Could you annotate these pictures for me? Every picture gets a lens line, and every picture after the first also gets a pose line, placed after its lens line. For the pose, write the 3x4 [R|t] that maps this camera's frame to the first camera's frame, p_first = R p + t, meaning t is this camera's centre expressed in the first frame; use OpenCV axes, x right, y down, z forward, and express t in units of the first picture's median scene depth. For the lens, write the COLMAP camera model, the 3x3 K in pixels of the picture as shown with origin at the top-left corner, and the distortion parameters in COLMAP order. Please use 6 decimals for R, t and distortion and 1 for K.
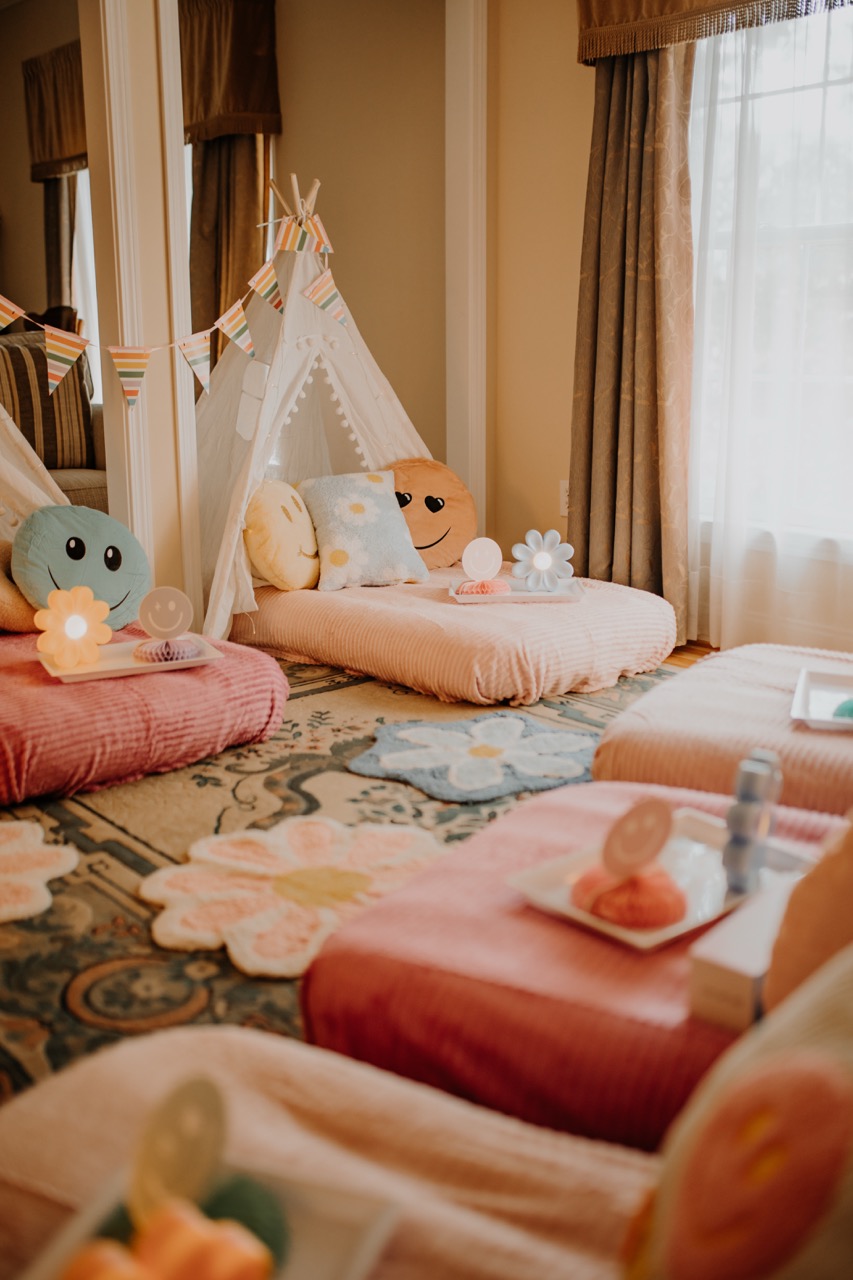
lens RADIAL K [[1329.7, 0, 426.5], [0, 1329.7, 640.0], [0, 0, 1]] dist [-0.083096, 0.138565]
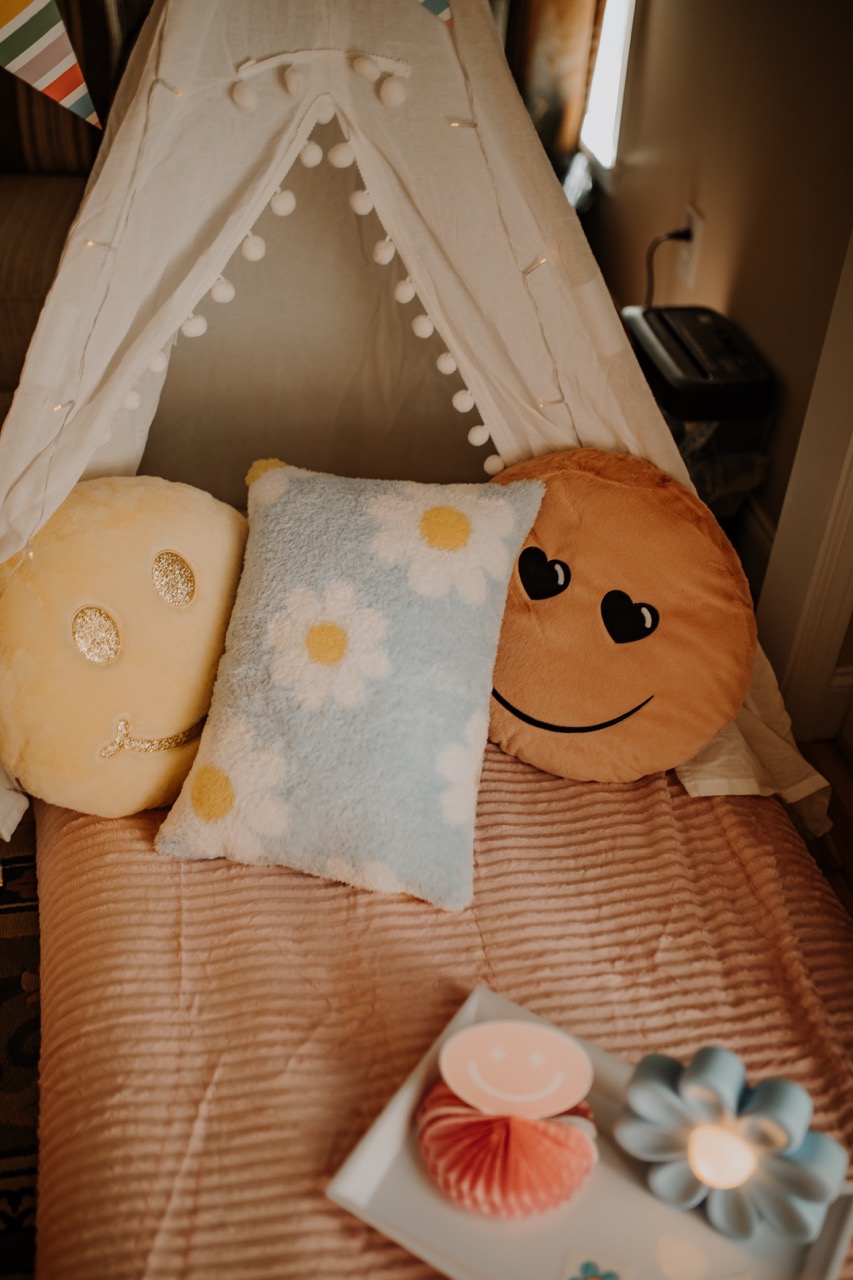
lens RADIAL K [[1288.7, 0, 424.7], [0, 1288.7, 644.8], [0, 0, 1]] dist [-0.065367, 0.082582]
pose [[0.859452, 0.357782, -0.365150, 0.096690], [-0.167229, 0.871741, 0.460545, -0.275203], [0.483091, -0.334753, 0.809051, 0.811023]]
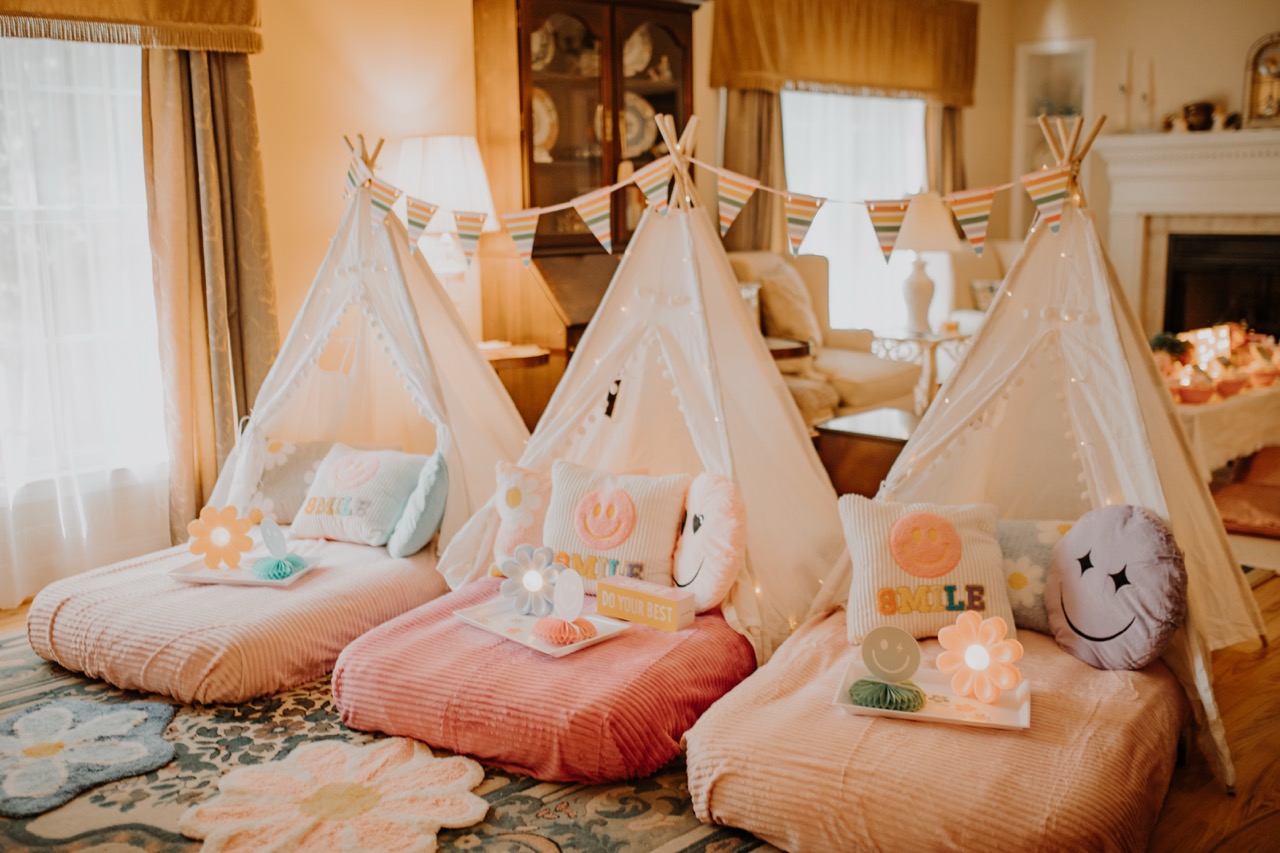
lens RADIAL K [[1311.7, 0, 652.4], [0, 1311.7, 425.2], [0, 0, 1]] dist [-0.072410, 0.105580]
pose [[-0.083177, -0.168109, 0.982253, -0.760017], [0.242462, 0.952635, 0.183571, -0.181465], [-0.966589, 0.253428, -0.038478, 0.436660]]
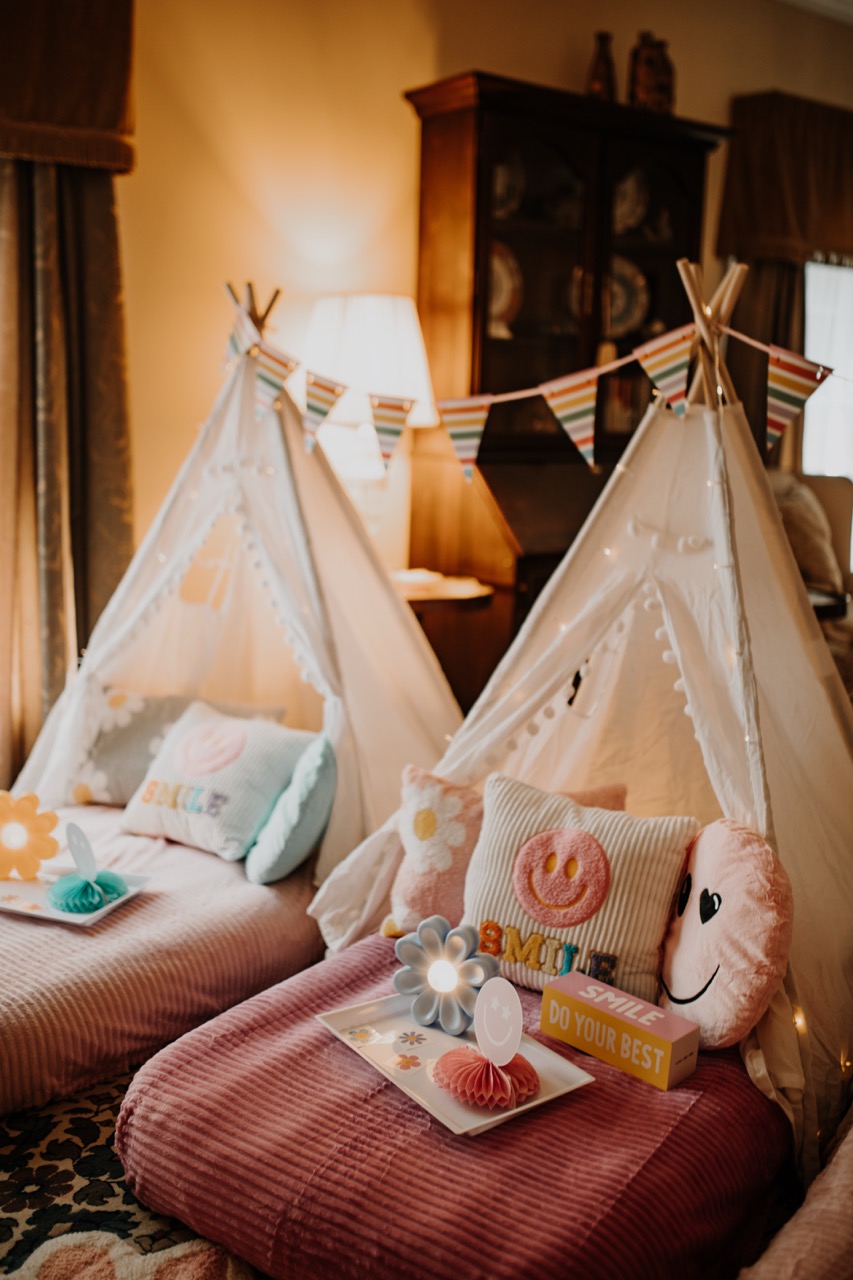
lens RADIAL K [[1298.4, 0, 431.8], [0, 1298.4, 628.4], [0, 0, 1]] dist [-0.073304, 0.104487]
pose [[0.047195, -0.174452, 0.983534, -0.416647], [0.200674, 0.966213, 0.161750, -0.174222], [-0.978521, 0.189736, 0.080609, 0.438774]]
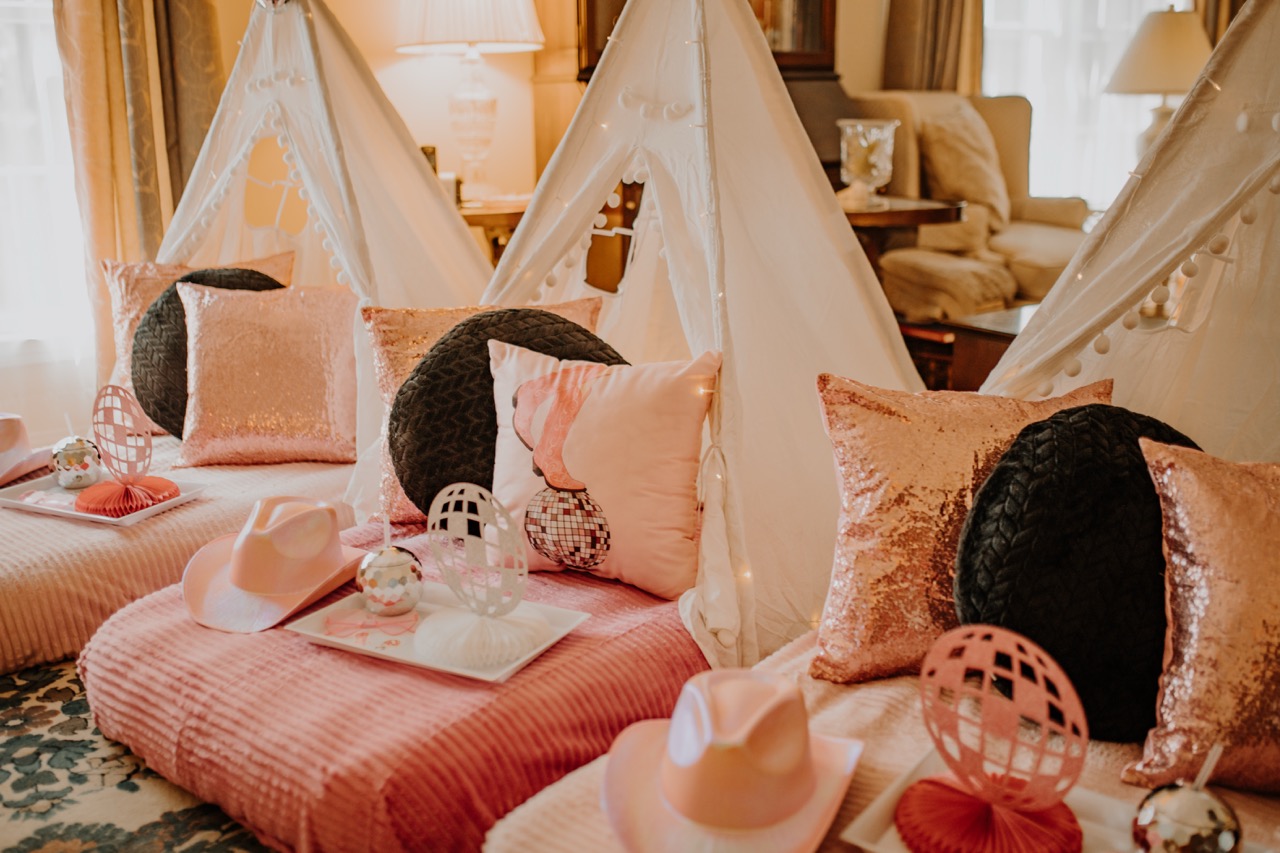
lens RADIAL K [[1329.7, 0, 628.5], [0, 1329.7, 422.0], [0, 0, 1]] dist [-0.083096, 0.138565]
pose [[0.148227, -0.238087, 0.959866, -0.431721], [0.239527, 0.950333, 0.198734, -0.074694], [-0.959508, 0.200456, 0.197894, 0.282117]]
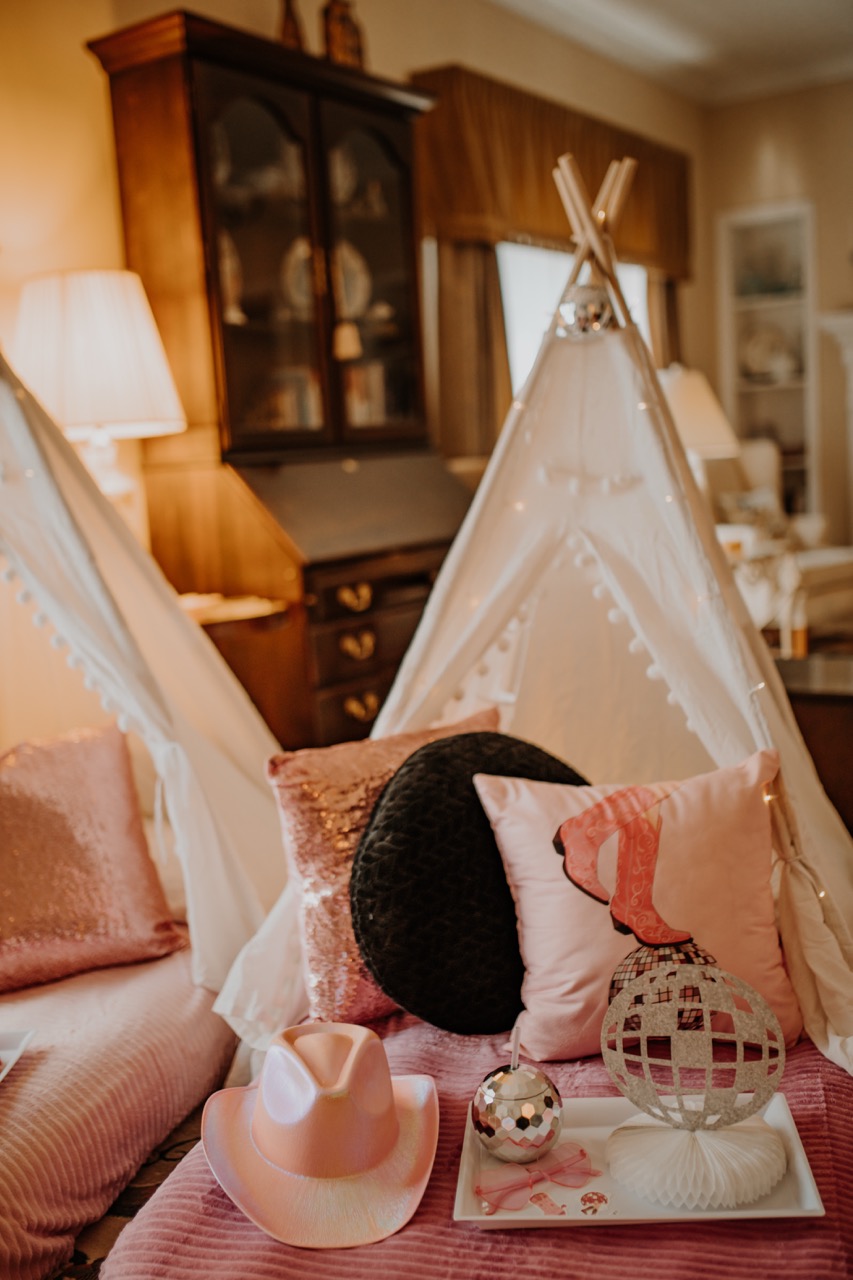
lens RADIAL K [[1322.3, 0, 433.2], [0, 1322.3, 645.4], [0, 0, 1]] dist [-0.074140, 0.123220]
pose [[-0.283359, -0.119598, 0.951527, -0.292914], [0.279748, 0.938733, 0.201297, -0.155607], [-0.917305, 0.323227, -0.232541, 0.582349]]
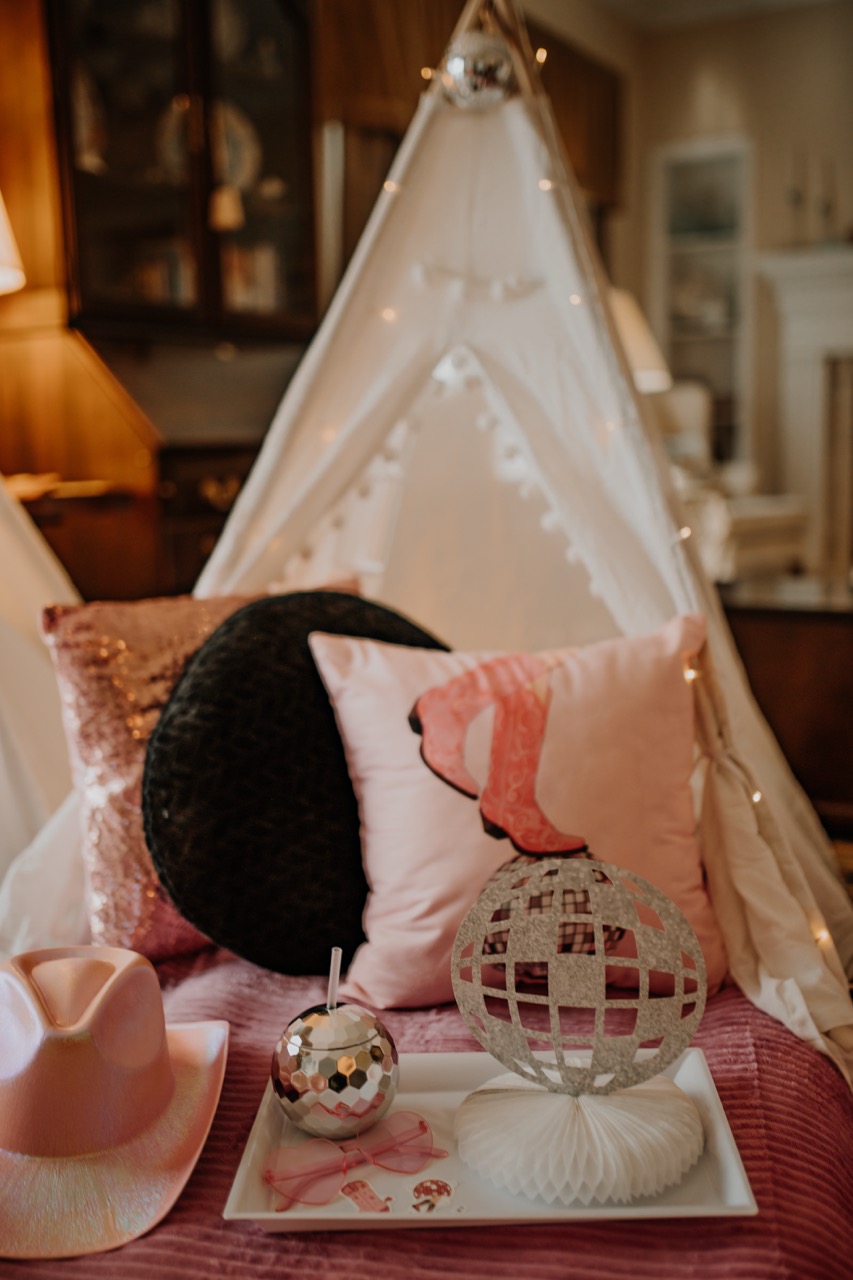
lens RADIAL K [[1322.3, 0, 433.2], [0, 1322.3, 645.4], [0, 0, 1]] dist [-0.074140, 0.123220]
pose [[-0.332780, -0.132410, 0.933662, -0.194765], [0.242355, 0.944828, 0.220374, -0.075776], [-0.911330, 0.299614, -0.282329, 0.543567]]
